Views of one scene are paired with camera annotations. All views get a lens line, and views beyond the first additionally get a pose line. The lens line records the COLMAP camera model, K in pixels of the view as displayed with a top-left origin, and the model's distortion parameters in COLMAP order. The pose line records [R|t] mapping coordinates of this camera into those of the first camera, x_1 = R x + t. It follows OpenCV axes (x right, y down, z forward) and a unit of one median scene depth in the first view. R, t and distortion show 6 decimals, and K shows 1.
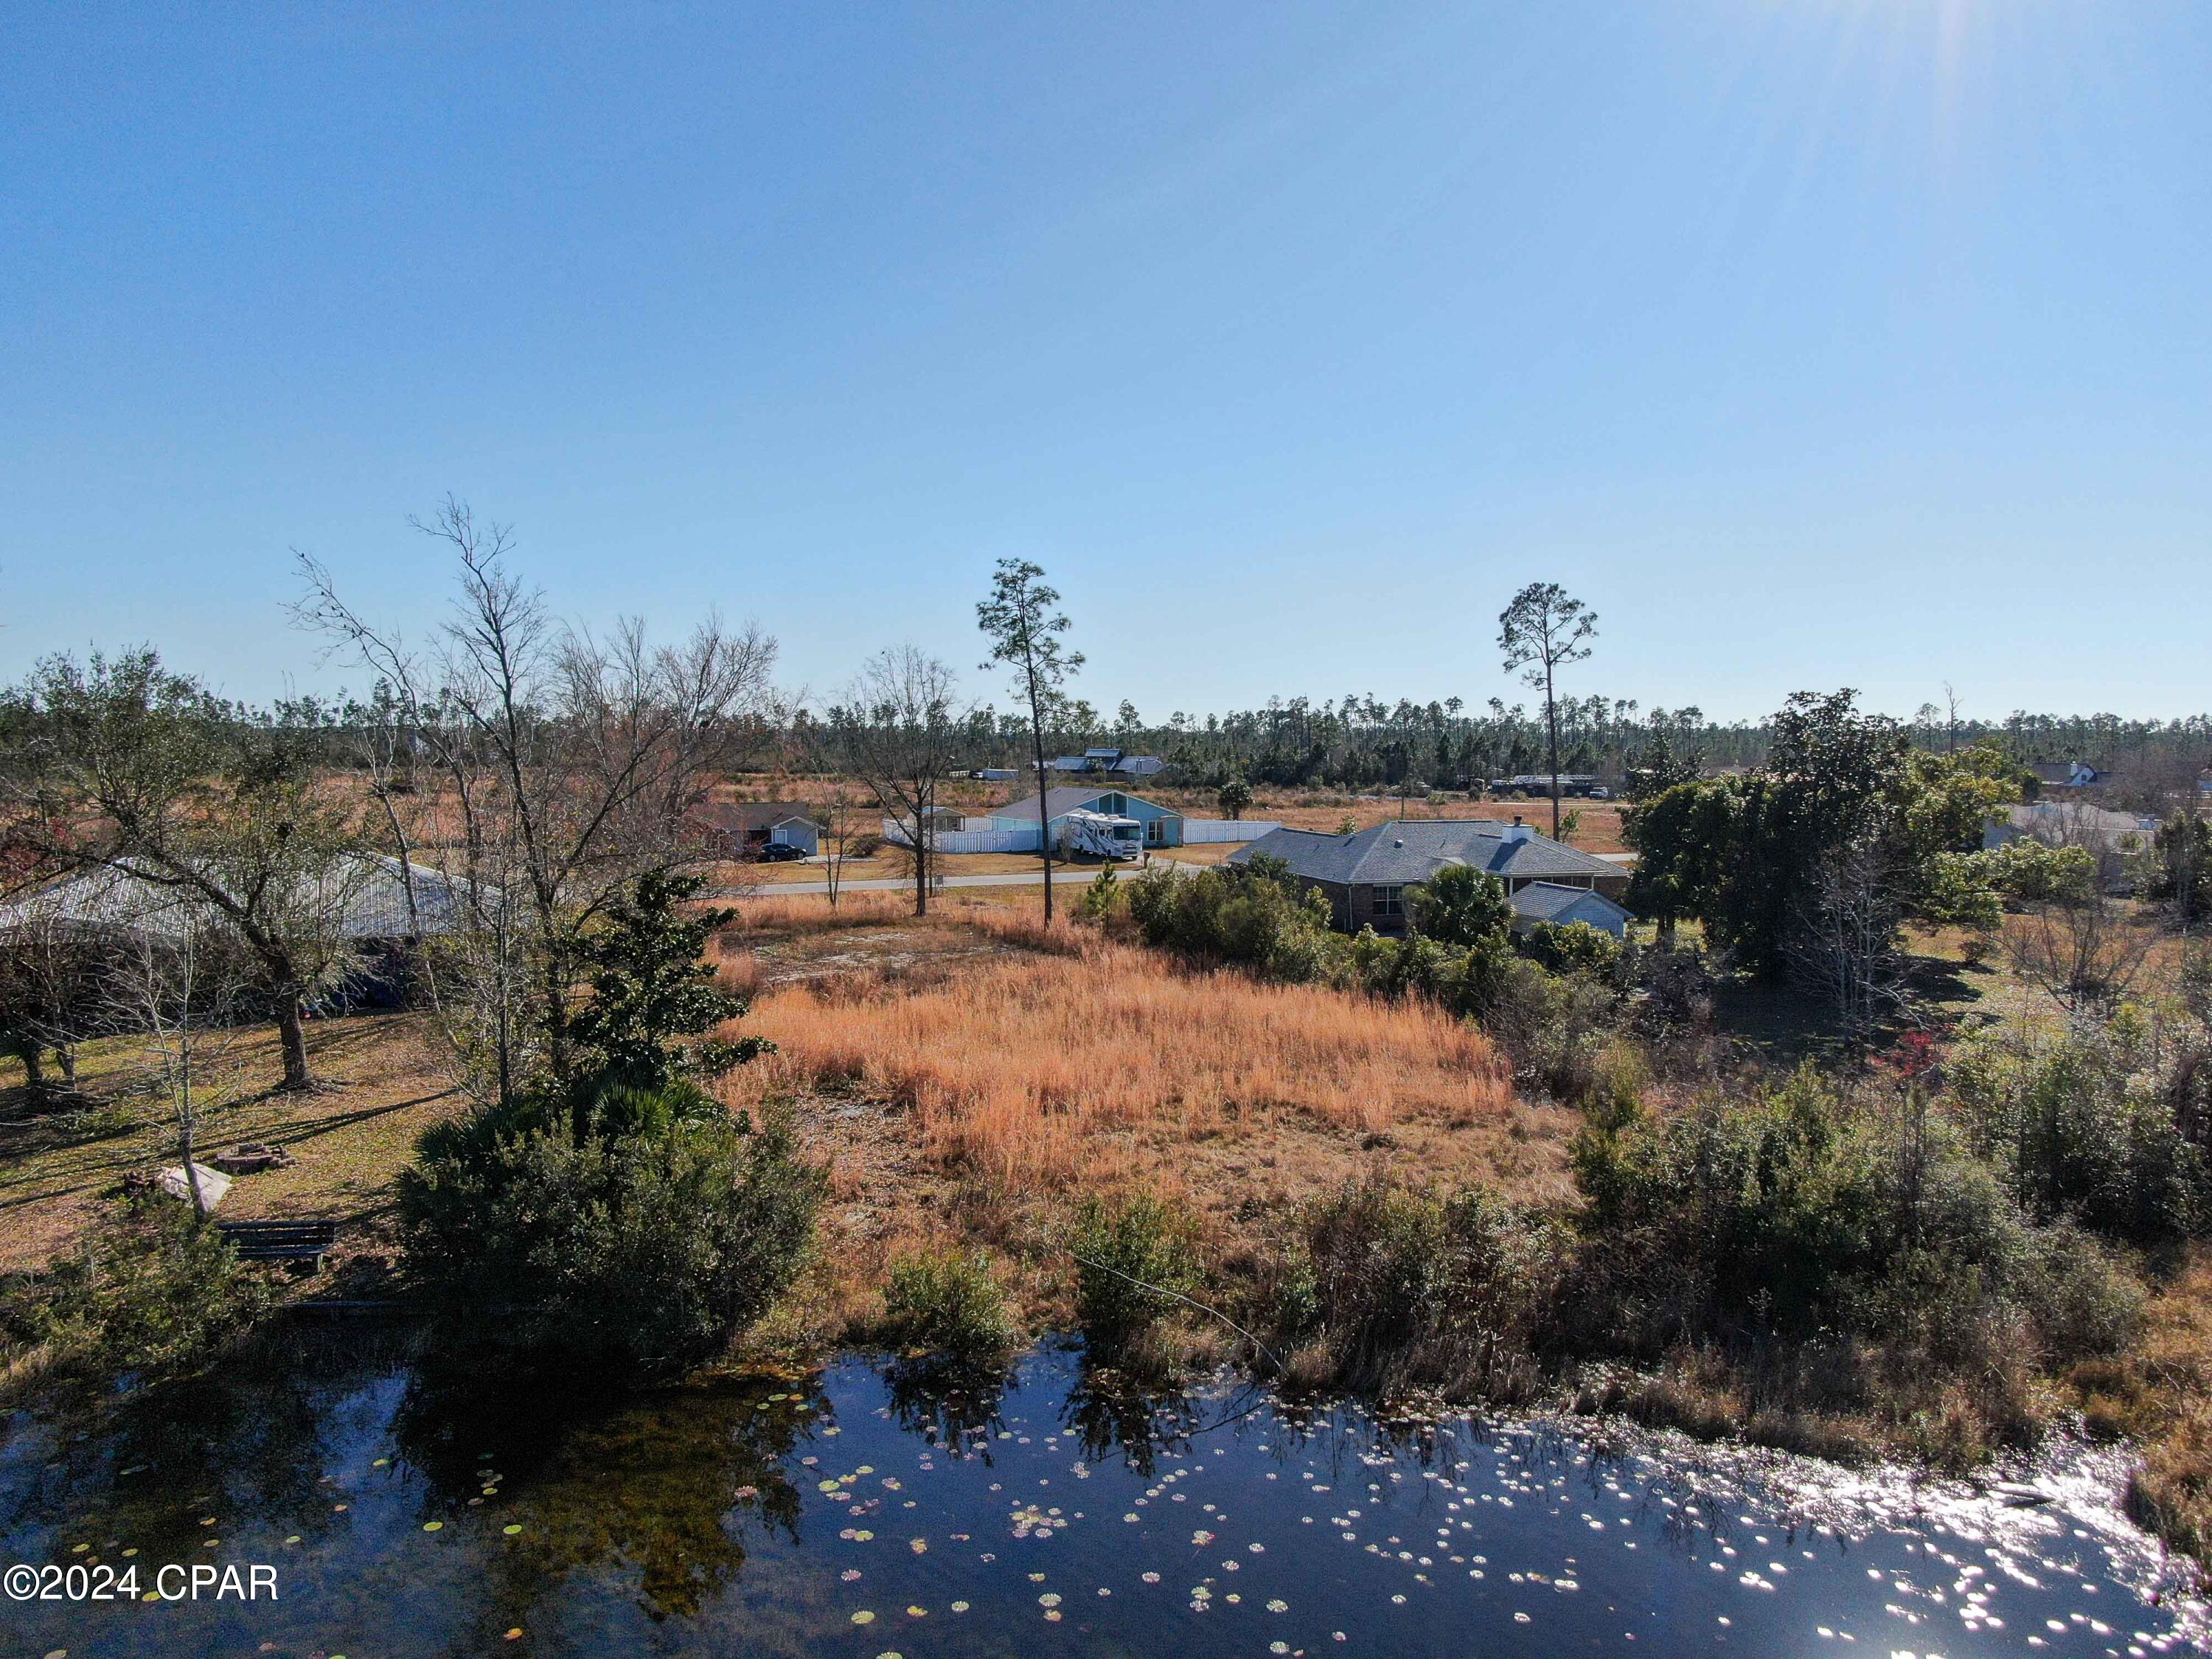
lens RADIAL K [[1653.7, 0, 1109.2], [0, 1653.7, 829.8], [0, 0, 1]] dist [-0.002617, 0.003019]
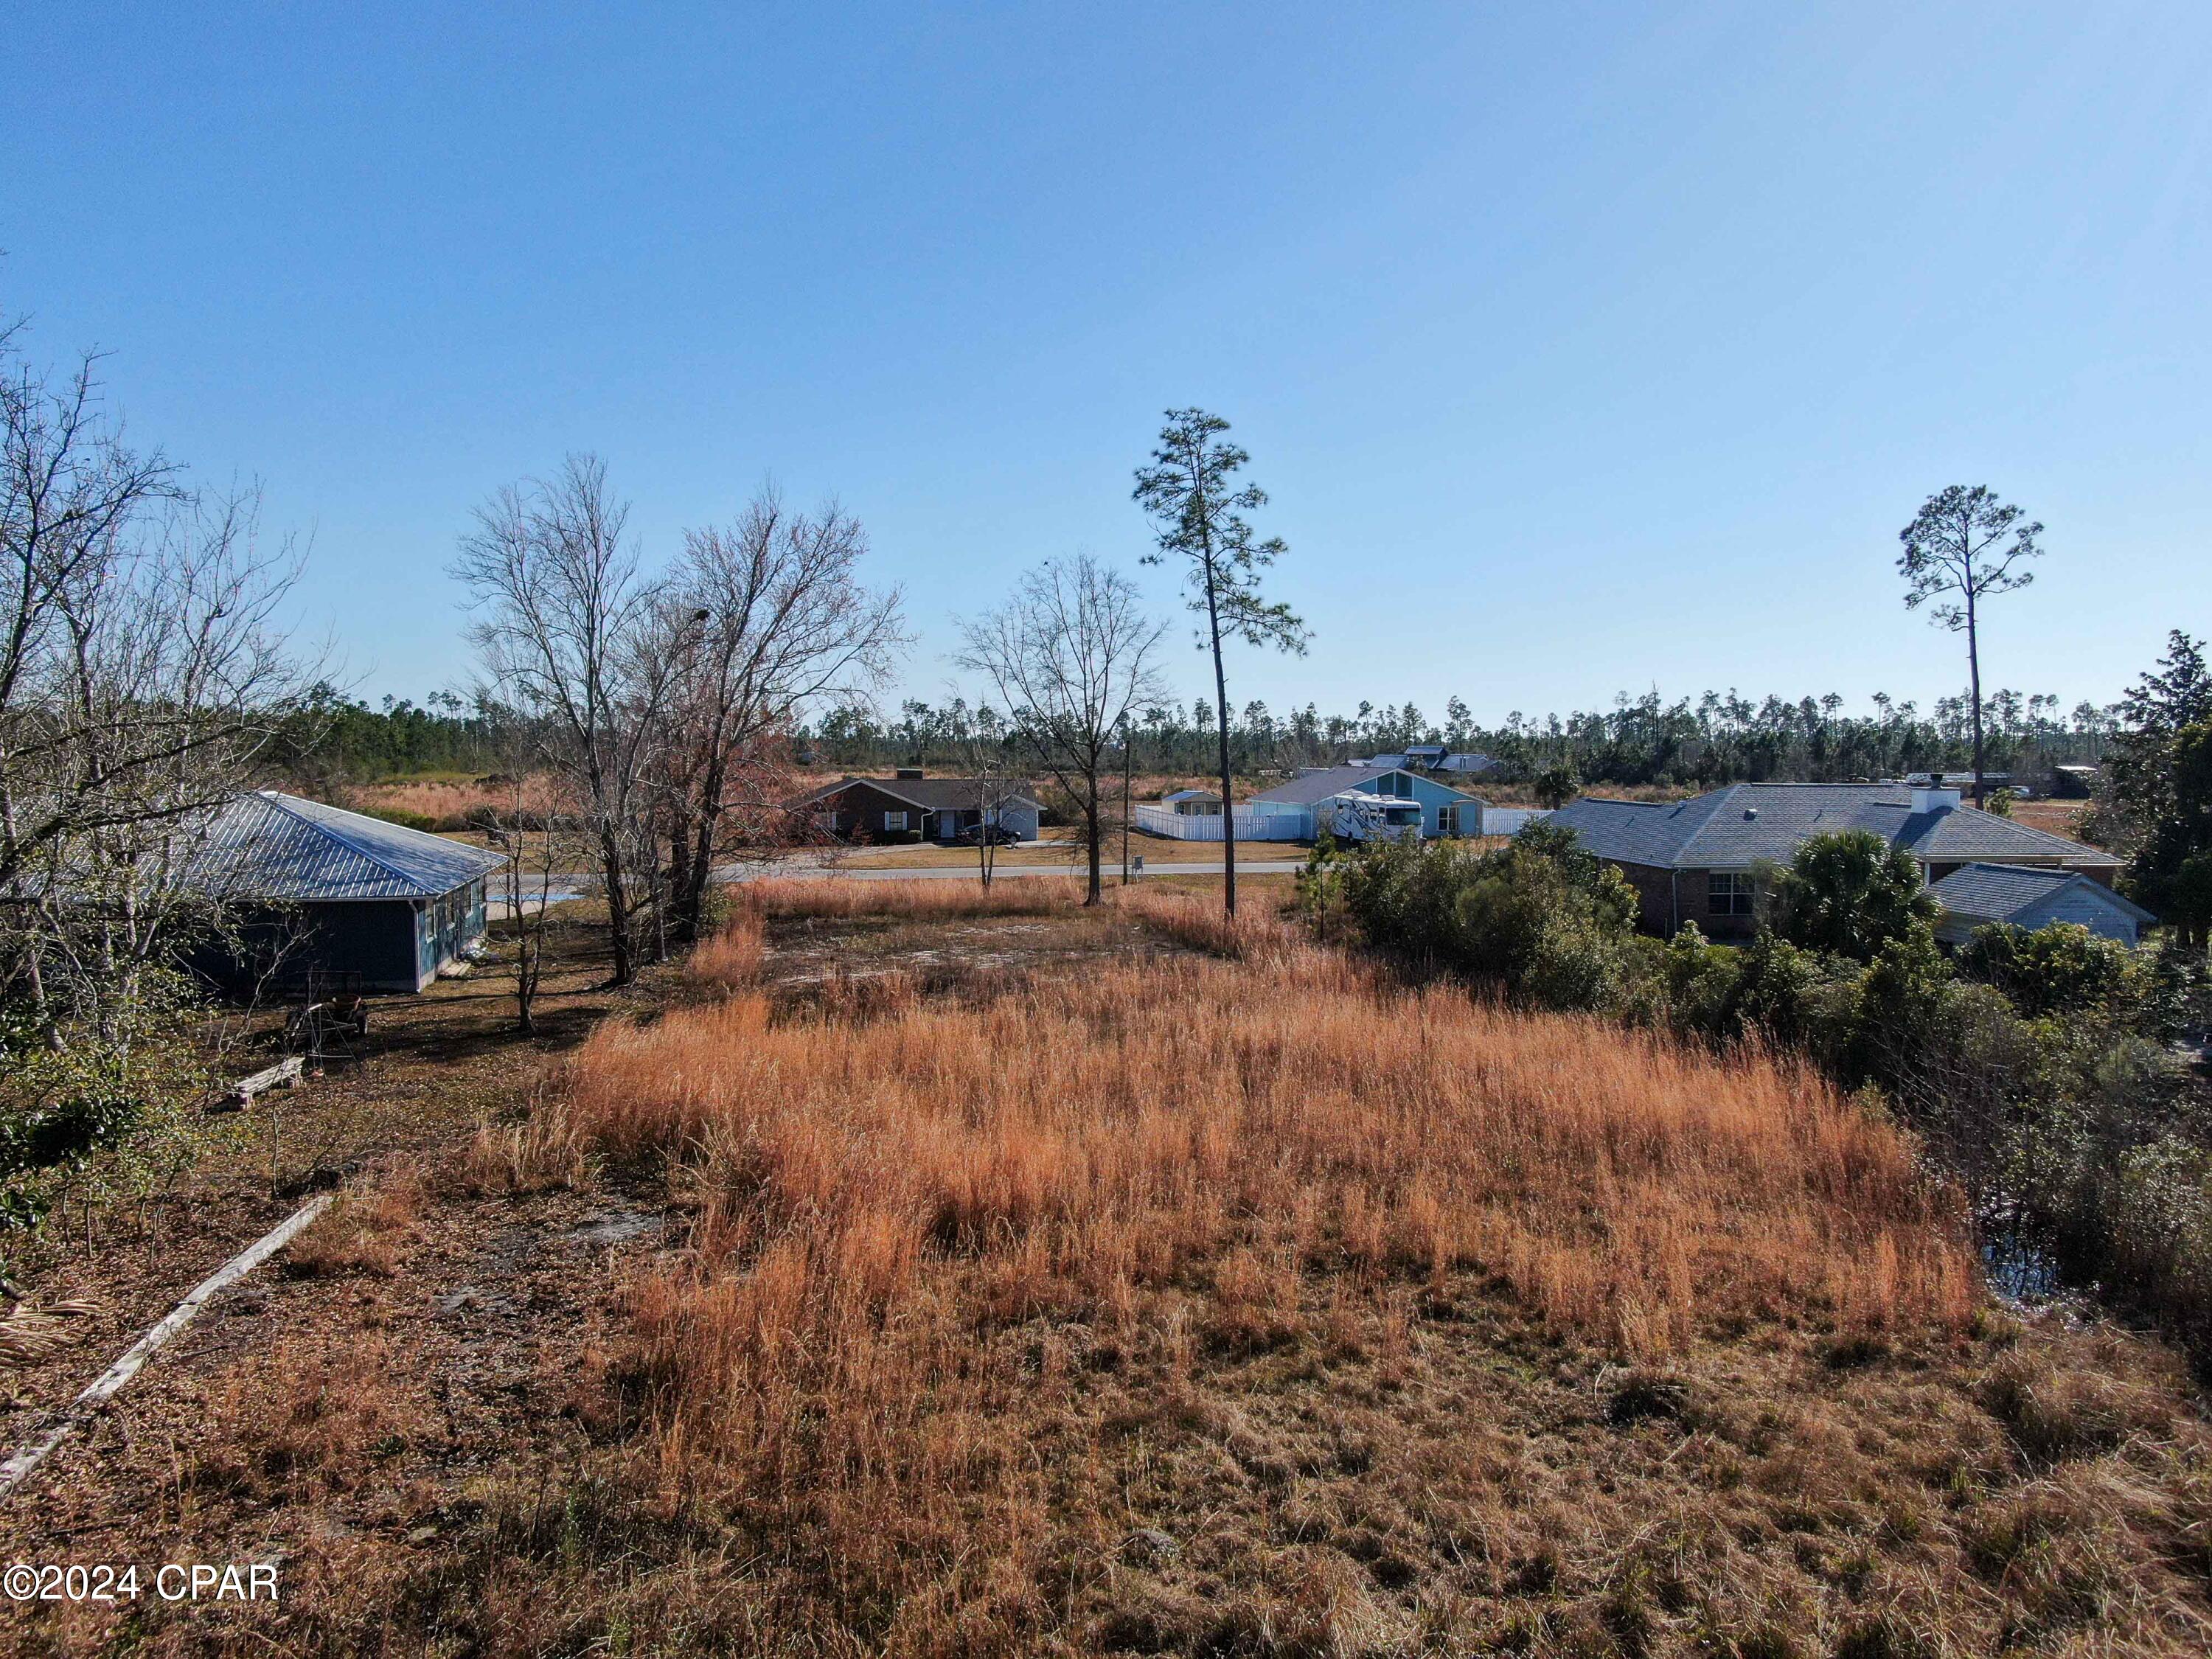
lens RADIAL K [[1653.7, 0, 1102.5], [0, 1653.7, 823.1], [0, 0, 1]] dist [-0.002617, 0.003019]
pose [[0.978167, 0.010849, -0.207538, 0.057065], [-0.013142, 0.999867, -0.009675, 0.024134], [0.207405, 0.012191, 0.978179, 0.283944]]
